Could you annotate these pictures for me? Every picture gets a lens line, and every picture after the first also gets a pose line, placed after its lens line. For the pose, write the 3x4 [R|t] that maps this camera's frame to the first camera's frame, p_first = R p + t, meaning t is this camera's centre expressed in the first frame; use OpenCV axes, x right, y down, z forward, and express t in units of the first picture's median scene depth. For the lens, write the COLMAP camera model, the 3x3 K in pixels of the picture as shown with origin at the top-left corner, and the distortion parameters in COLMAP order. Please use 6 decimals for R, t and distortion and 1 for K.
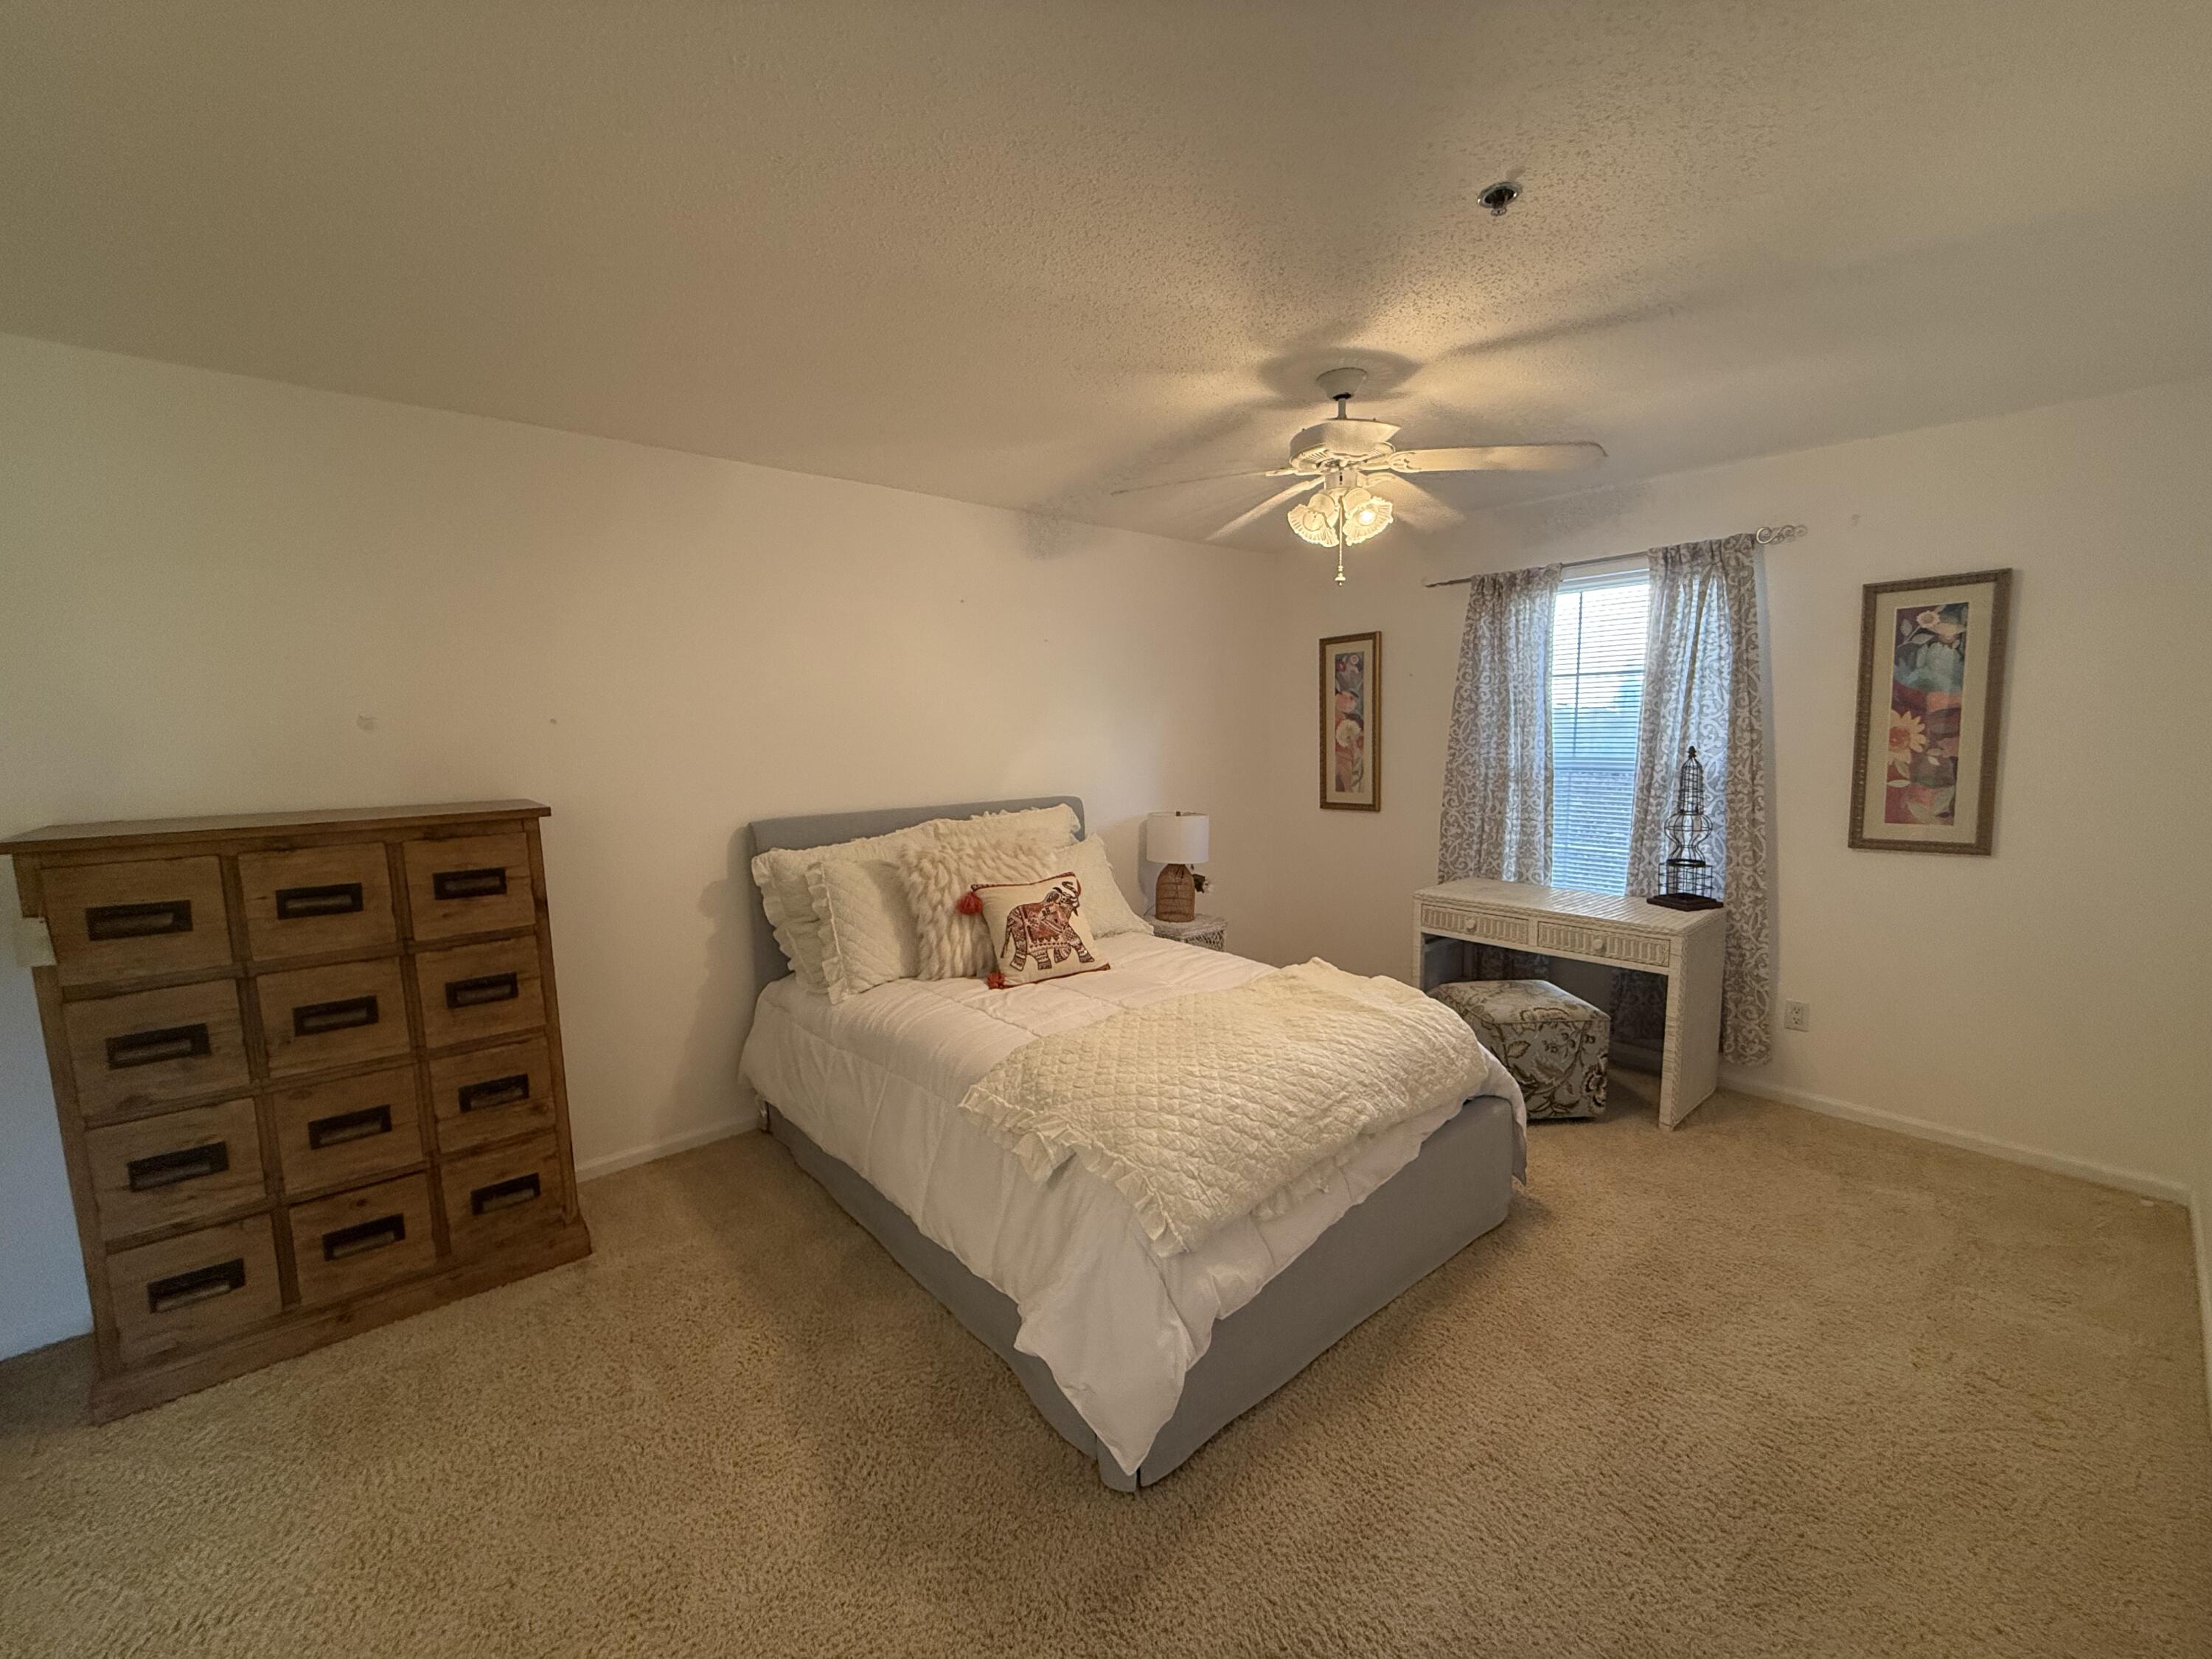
lens RADIAL K [[878.2, 0, 1104.3], [0, 878.2, 820.5], [0, 0, 1]] dist [0.000375, 0.000372]
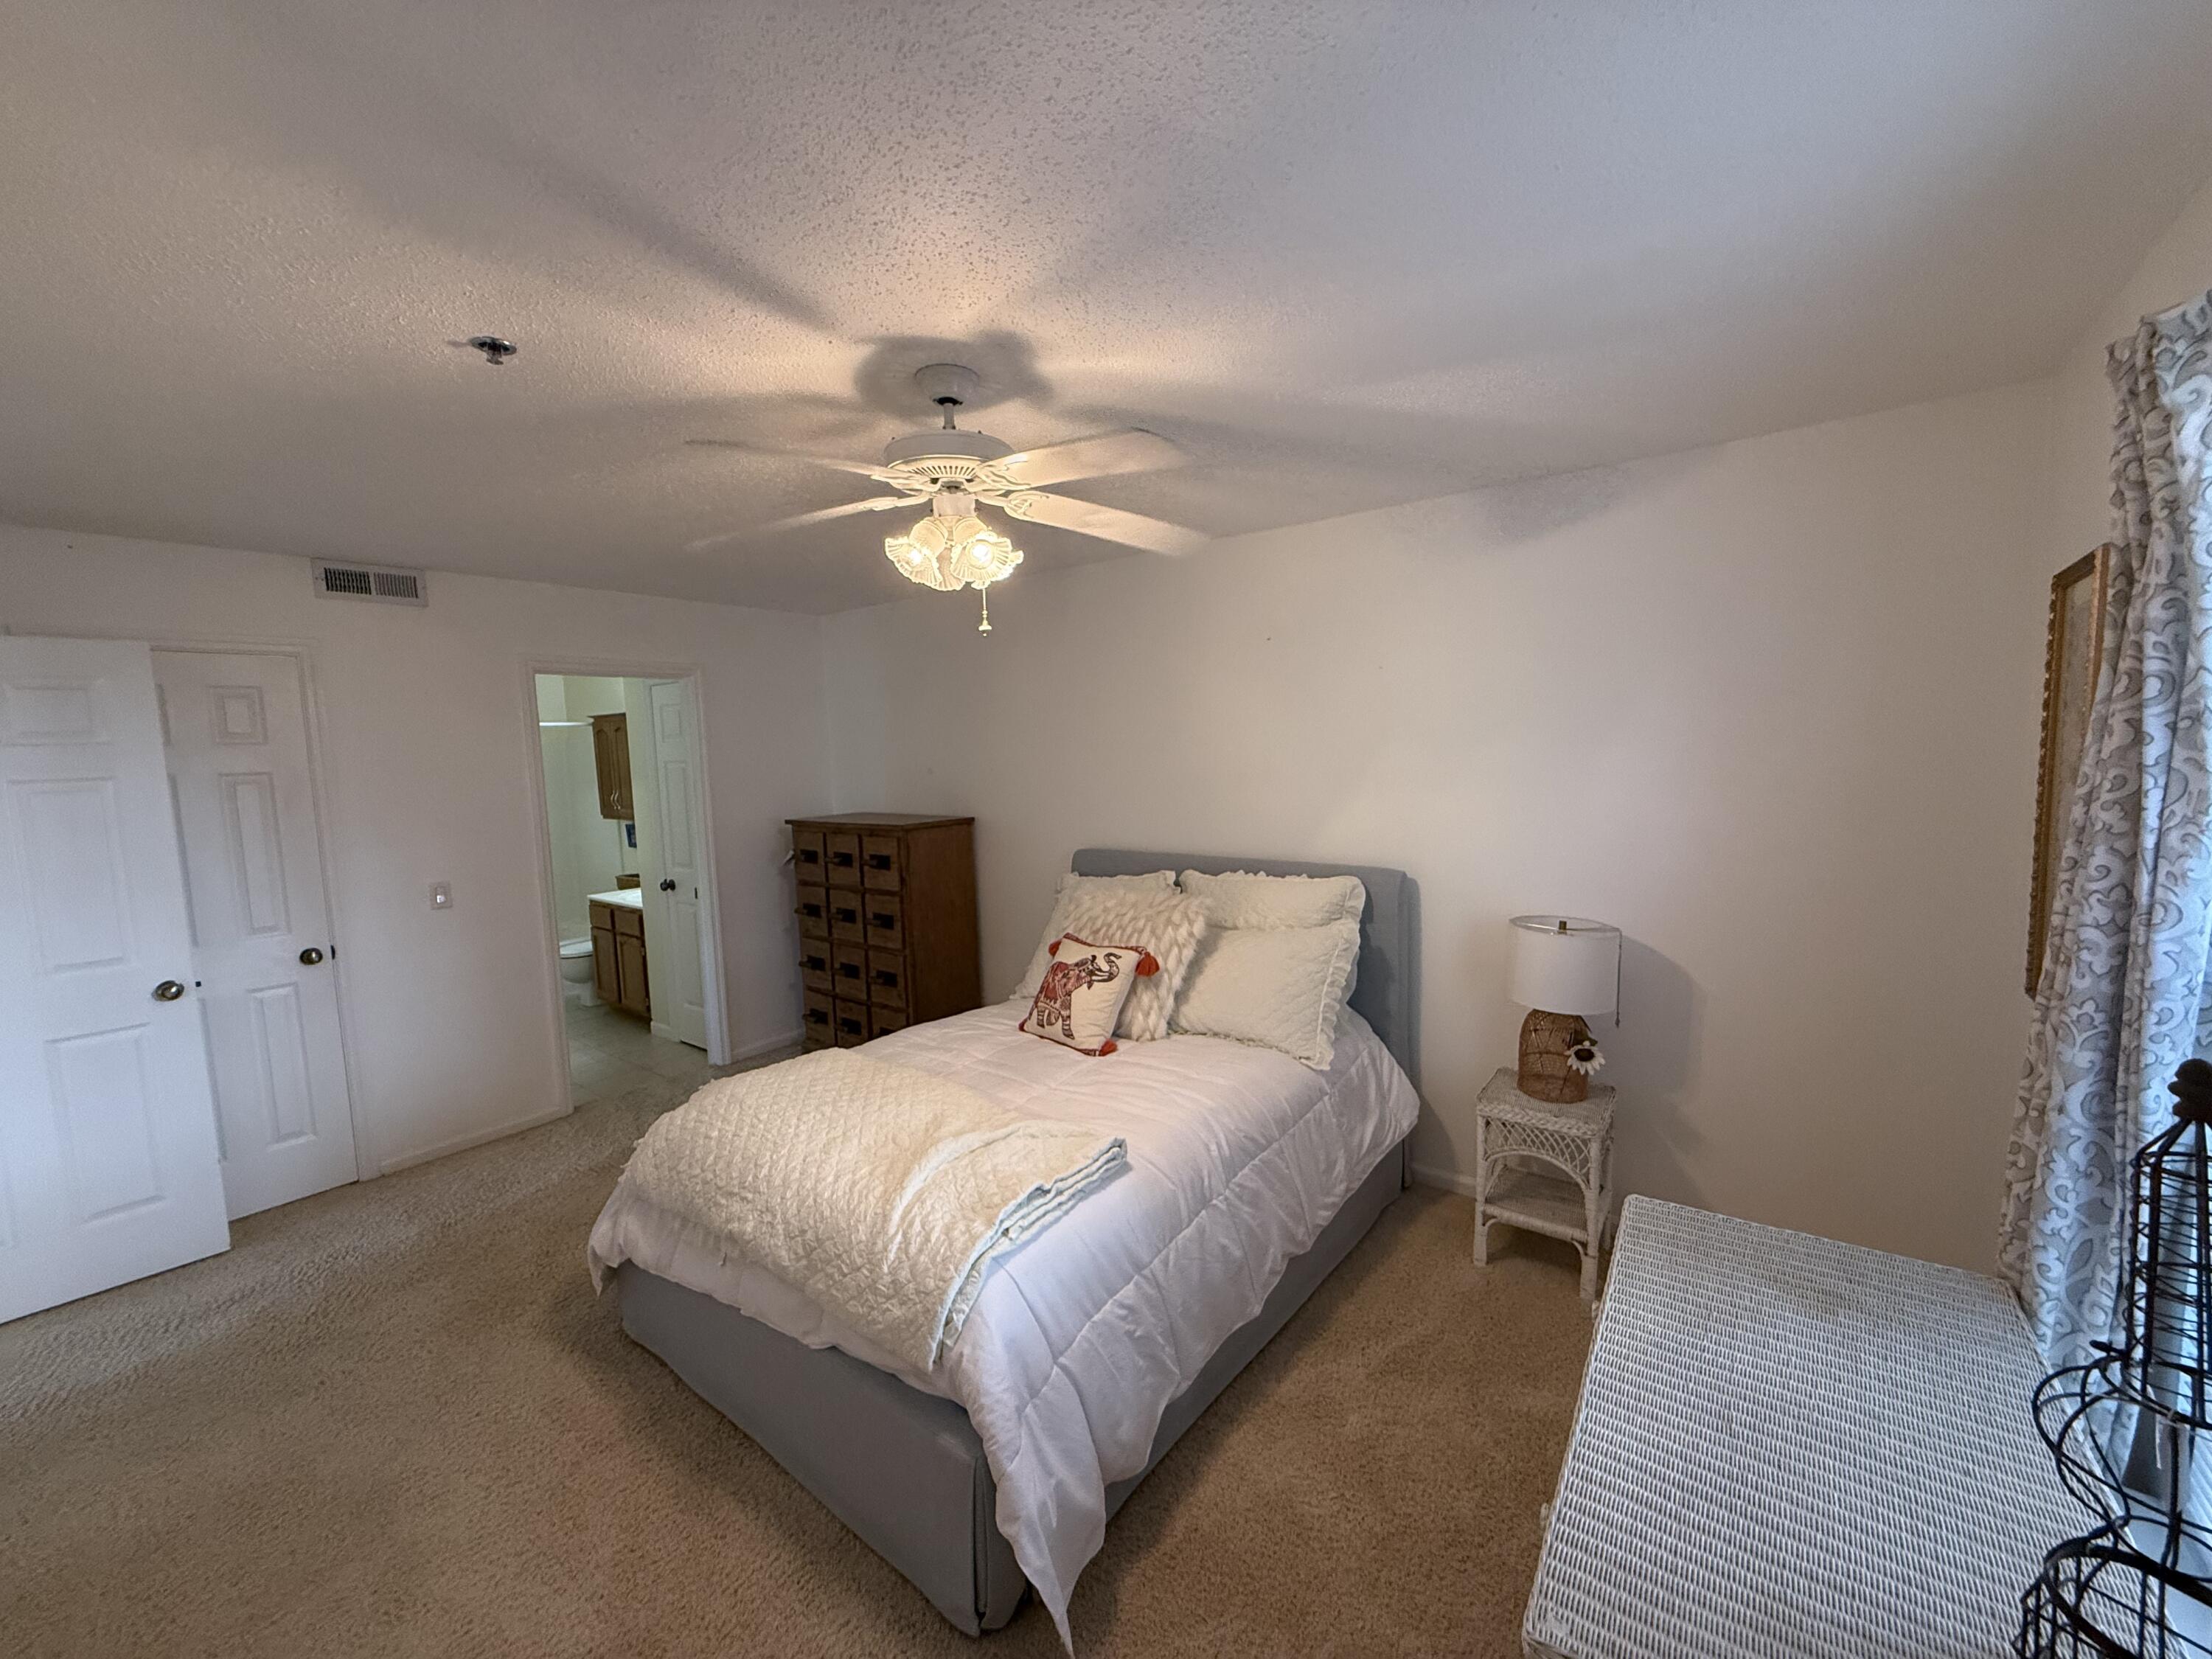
lens RADIAL K [[901.9, 0, 1106.0], [0, 901.9, 829.5], [0, 0, 1]] dist [-0.001106, -0.000036]
pose [[0.191311, 0.107057, -0.975674, 1.280468], [-0.071686, 0.992903, 0.094891, -0.222165], [0.978908, 0.051789, 0.197628, 1.153991]]
